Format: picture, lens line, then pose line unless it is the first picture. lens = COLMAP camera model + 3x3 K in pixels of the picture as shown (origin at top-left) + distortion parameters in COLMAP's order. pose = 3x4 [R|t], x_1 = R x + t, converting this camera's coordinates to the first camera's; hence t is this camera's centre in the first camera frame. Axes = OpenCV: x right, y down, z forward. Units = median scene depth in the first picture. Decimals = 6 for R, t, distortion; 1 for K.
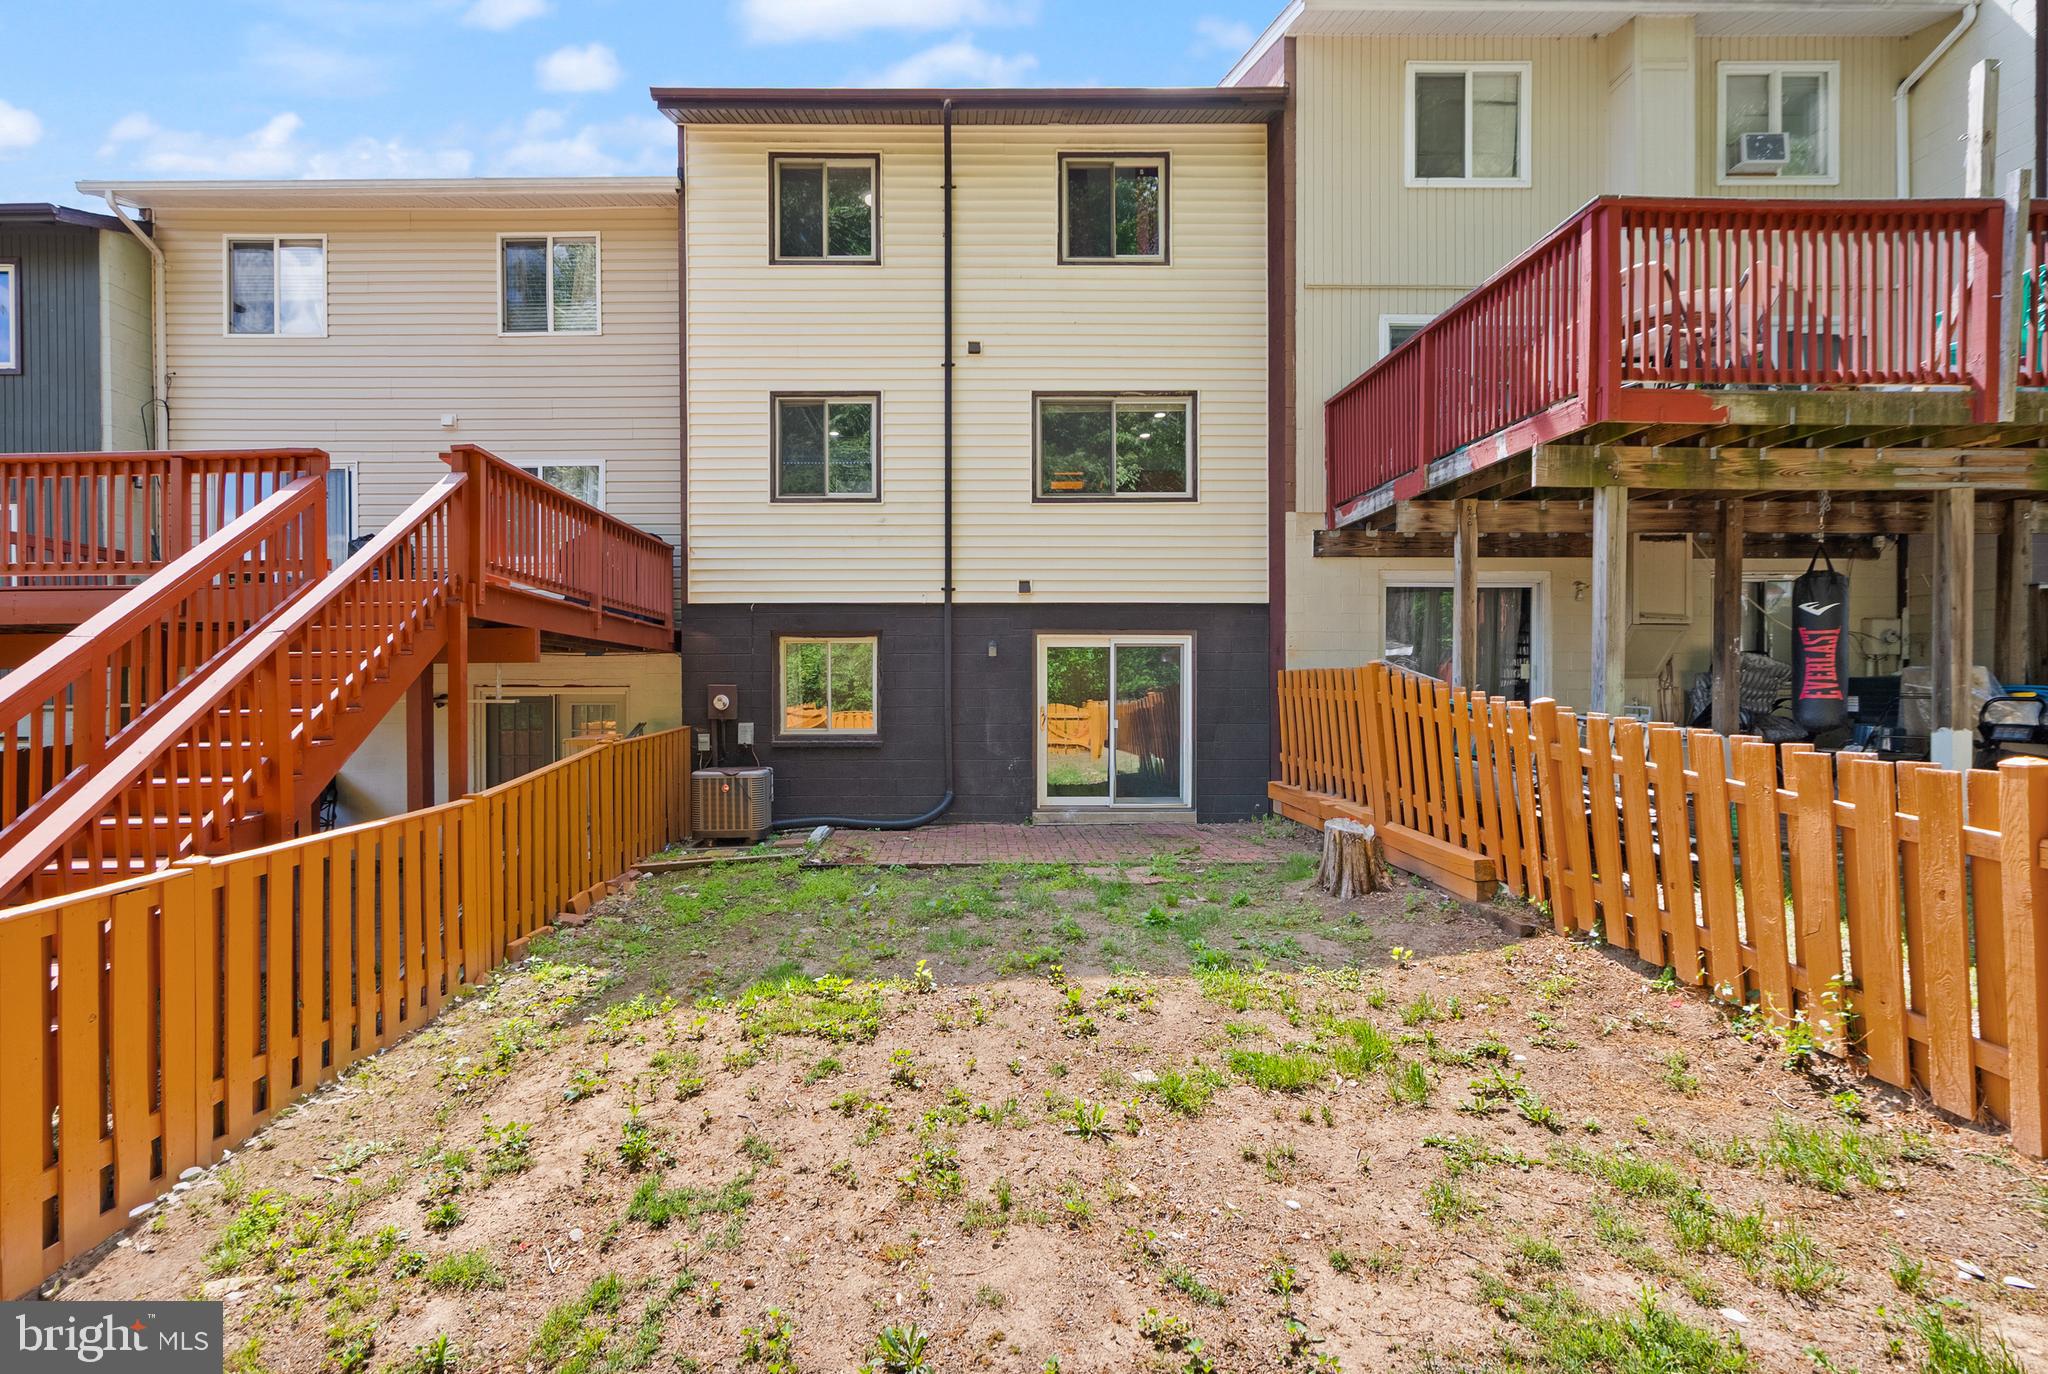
lens RADIAL K [[987.6, 0, 1034.8], [0, 987.6, 684.4], [0, 0, 1]] dist [-0.000837, 0.003196]
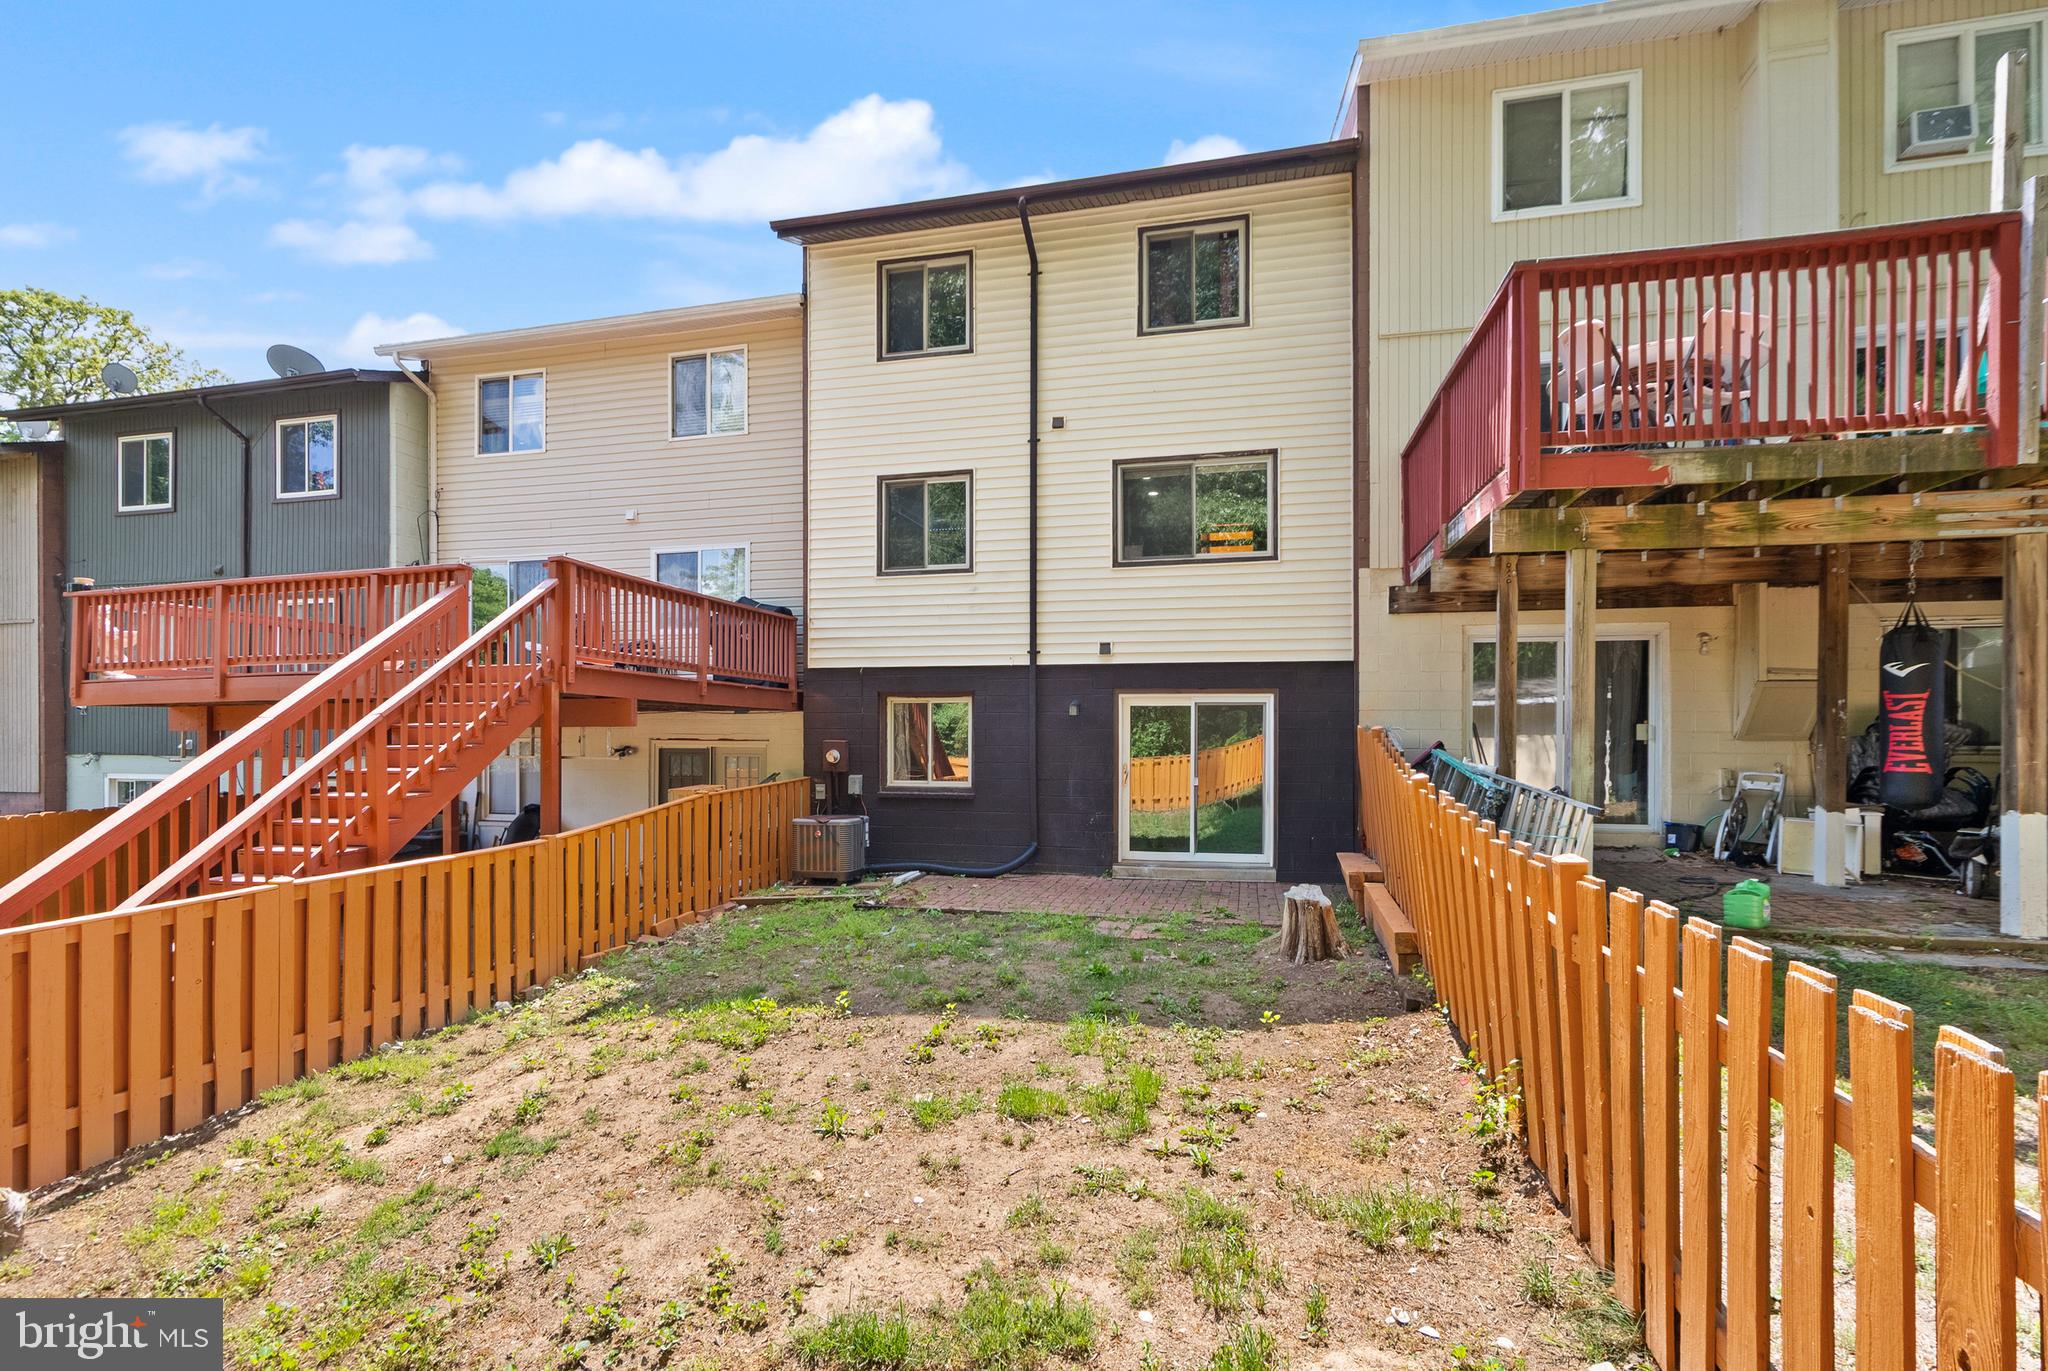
lens RADIAL K [[987.6, 0, 998.0], [0, 987.6, 726.6], [0, 0, 1]] dist [-0.000837, 0.003196]
pose [[0.967014, 0.003100, -0.254705, 0.238587], [-0.004271, 0.999983, -0.004044, -0.019250], [0.254688, 0.004999, 0.967010, -0.056569]]
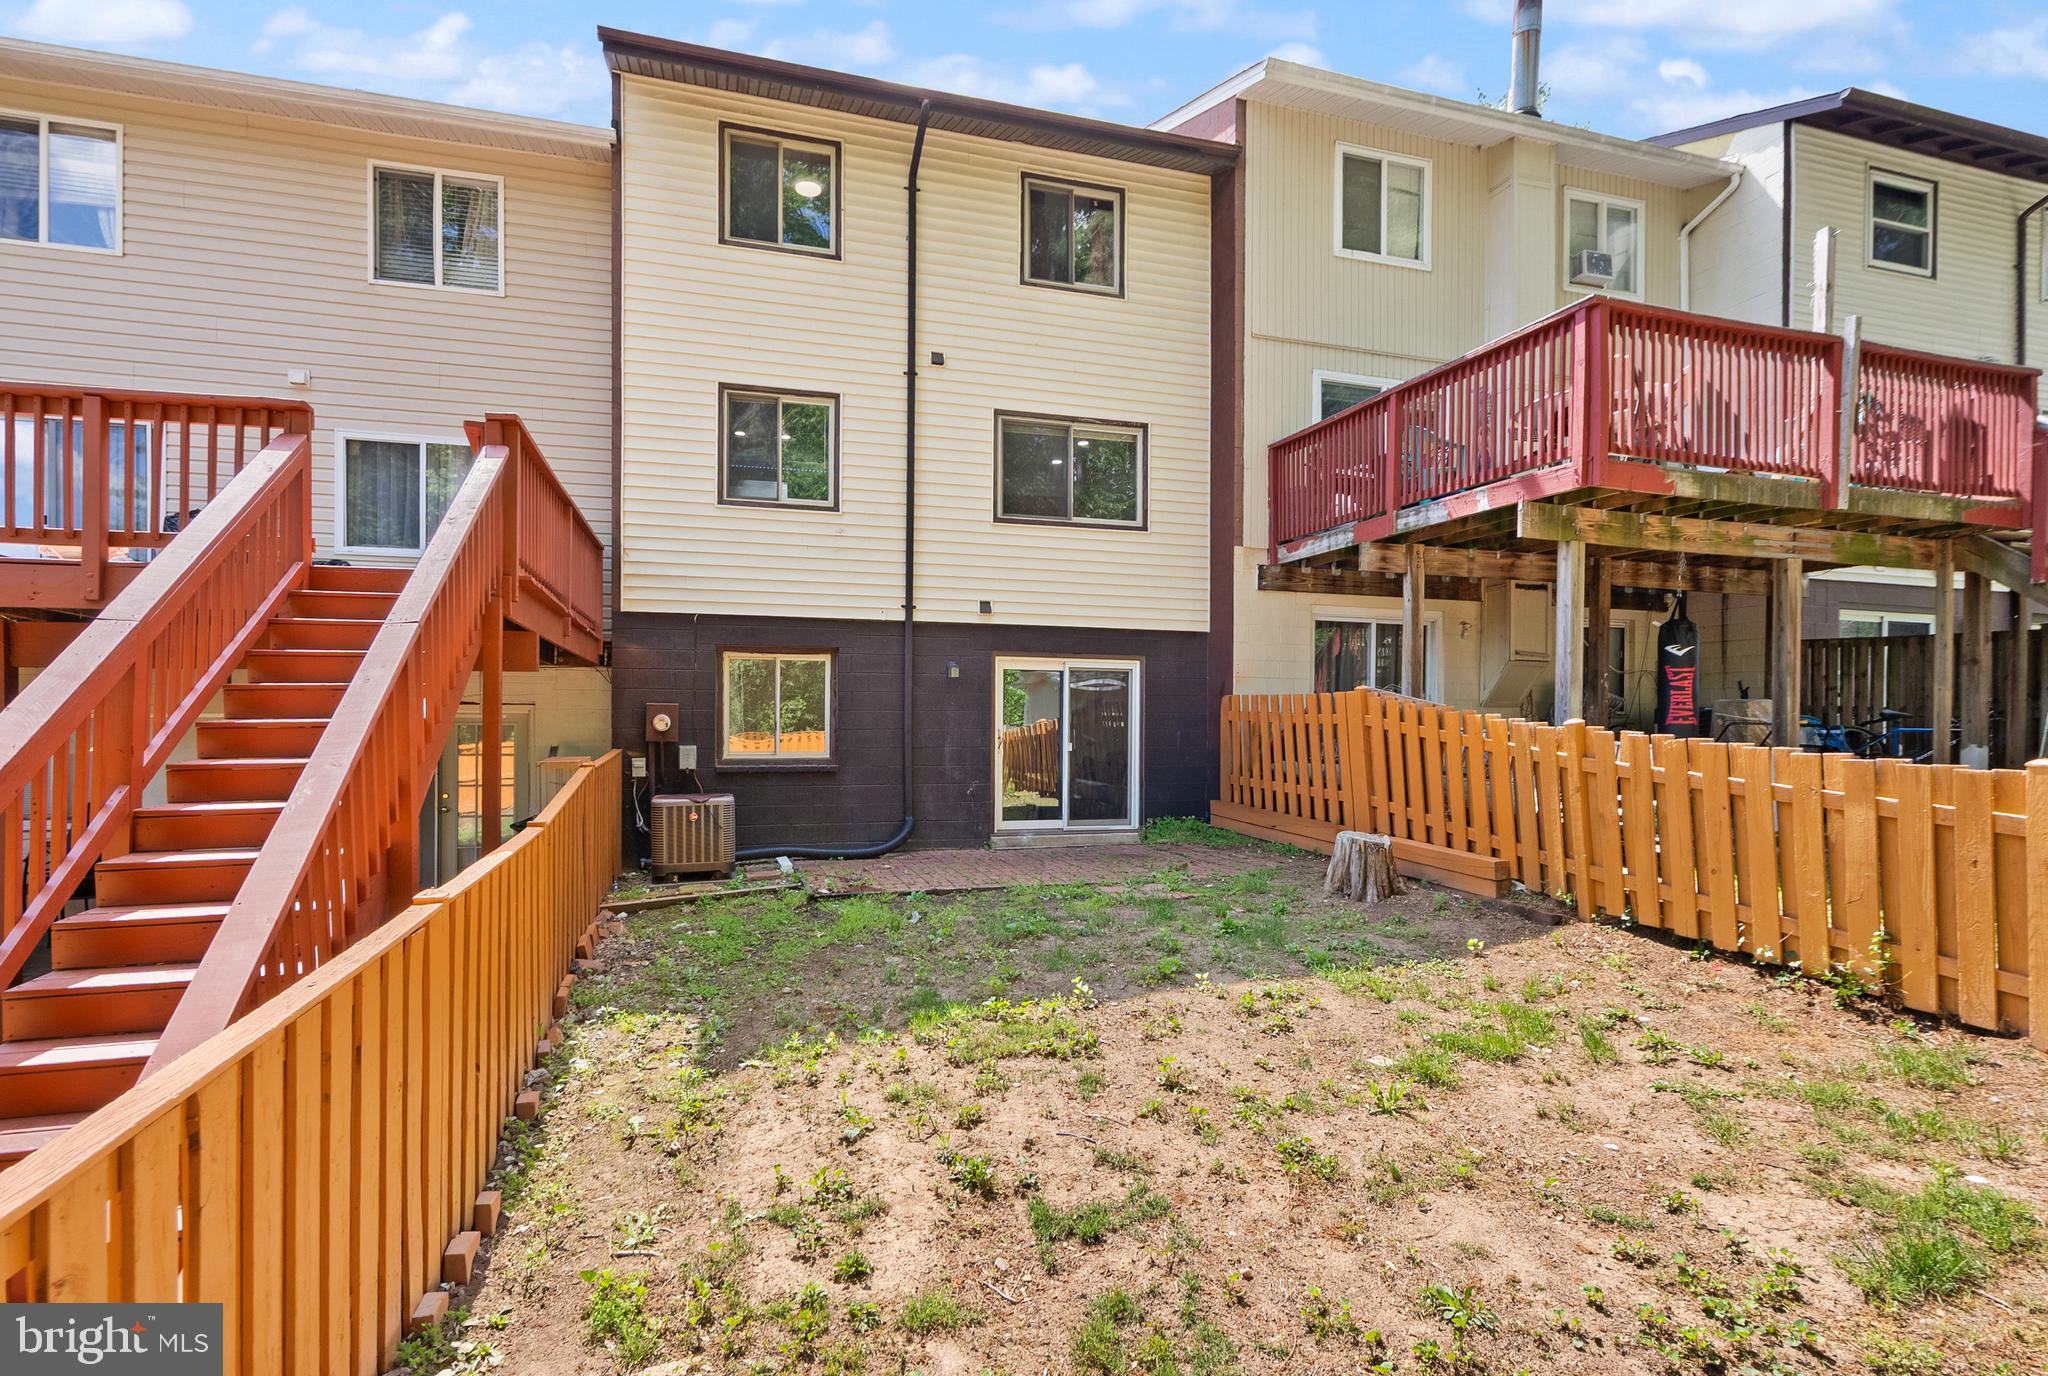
lens RADIAL K [[987.6, 0, 1155.8], [0, 987.6, 711.0], [0, 0, 1]] dist [-0.000837, 0.003196]
pose [[0.959170, 0.009083, 0.282683, -0.209424], [-0.008963, 0.999958, -0.001717, 0.007531], [-0.282687, -0.000887, 0.959212, 0.013765]]
